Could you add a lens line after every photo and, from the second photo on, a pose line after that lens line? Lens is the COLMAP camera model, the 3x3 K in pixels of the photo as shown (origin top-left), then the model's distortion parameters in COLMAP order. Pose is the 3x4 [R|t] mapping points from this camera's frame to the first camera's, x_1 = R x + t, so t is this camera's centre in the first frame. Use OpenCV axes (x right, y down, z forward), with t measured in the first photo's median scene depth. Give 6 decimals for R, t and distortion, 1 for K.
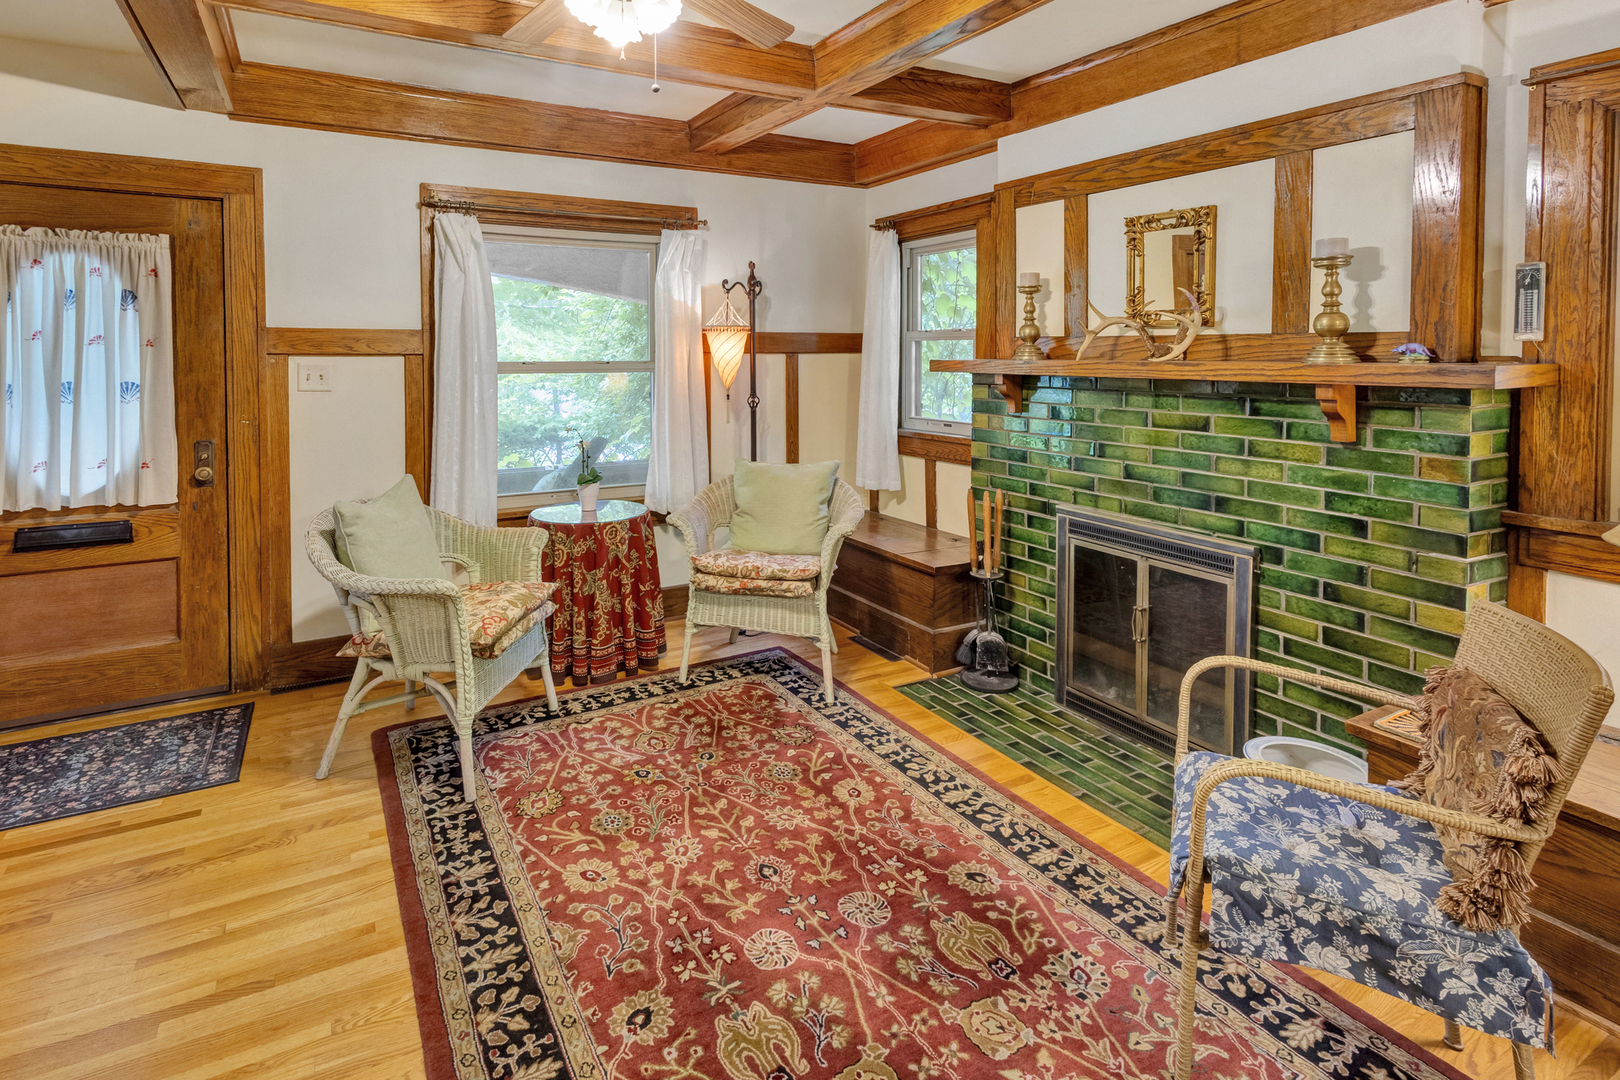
lens RADIAL K [[865.8, 0, 789.5], [0, 865.8, 391.4], [0, 0, 1]] dist [0.009111, 0.002448]
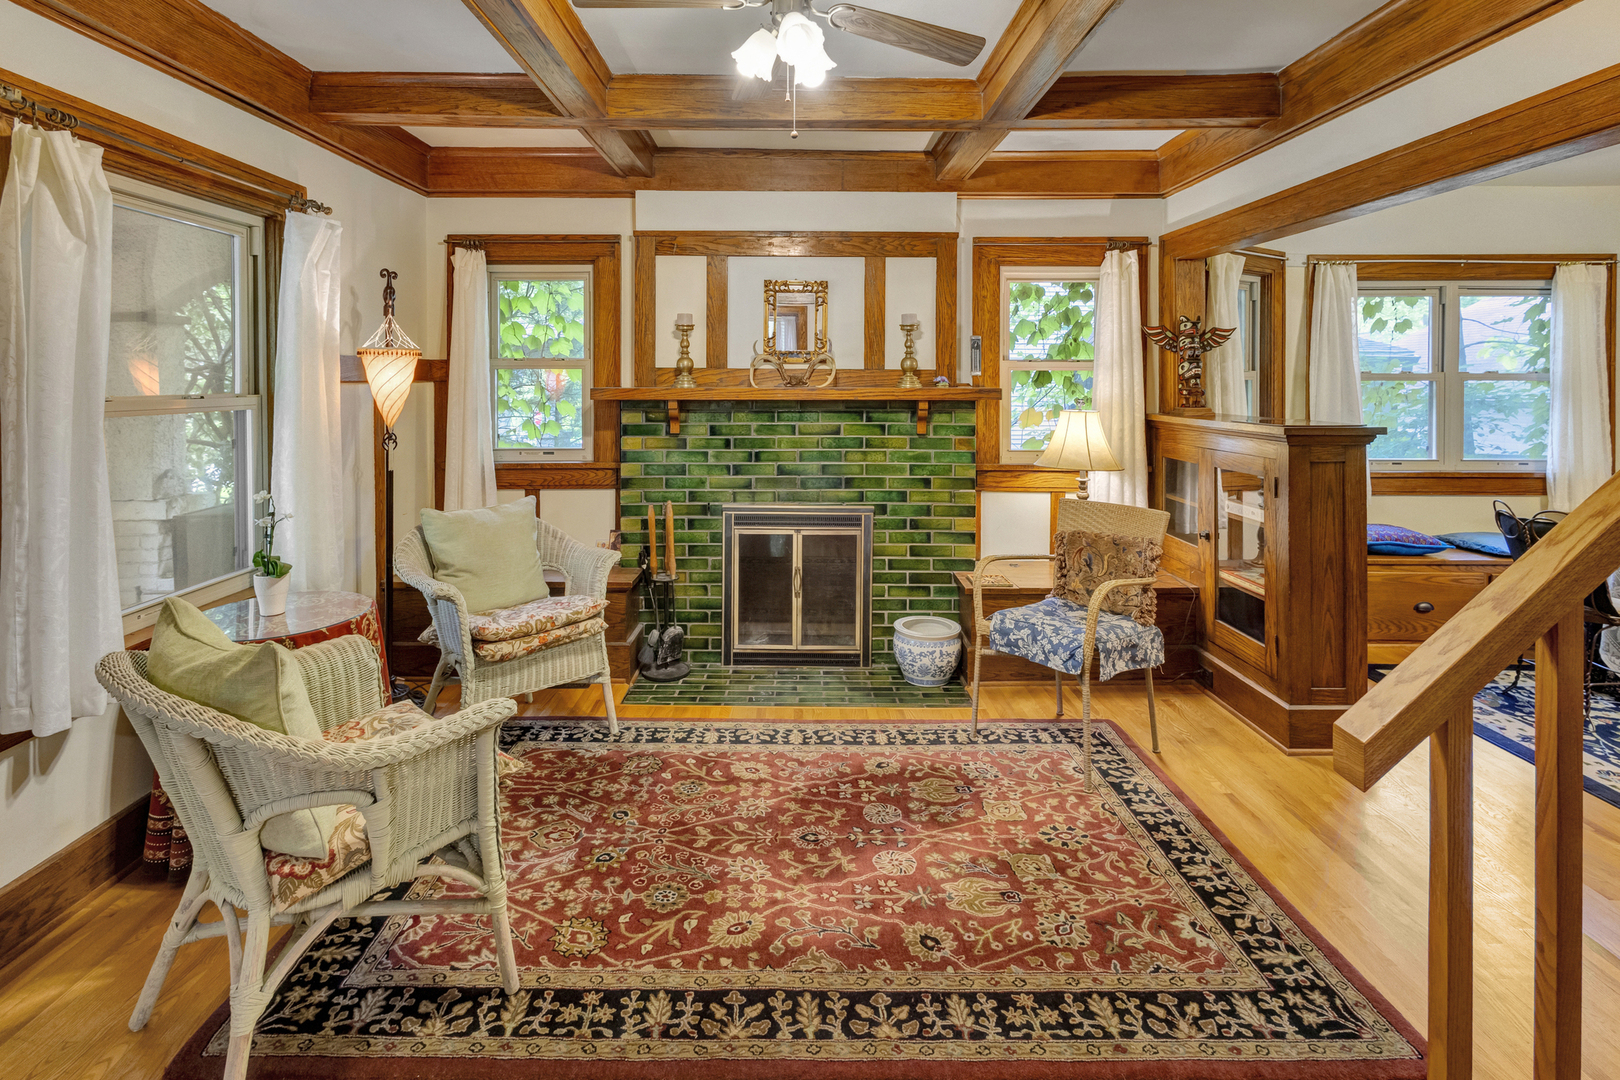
lens RADIAL K [[810.9, 0, 886.7], [0, 810.9, 404.5], [0, 0, 1]] dist [0.013914, 0.000582]
pose [[0.414535, -0.026637, 0.909643, -0.835190], [0.040141, 0.999134, 0.010964, -0.019398], [-0.909147, 0.031969, 0.415246, 0.398958]]
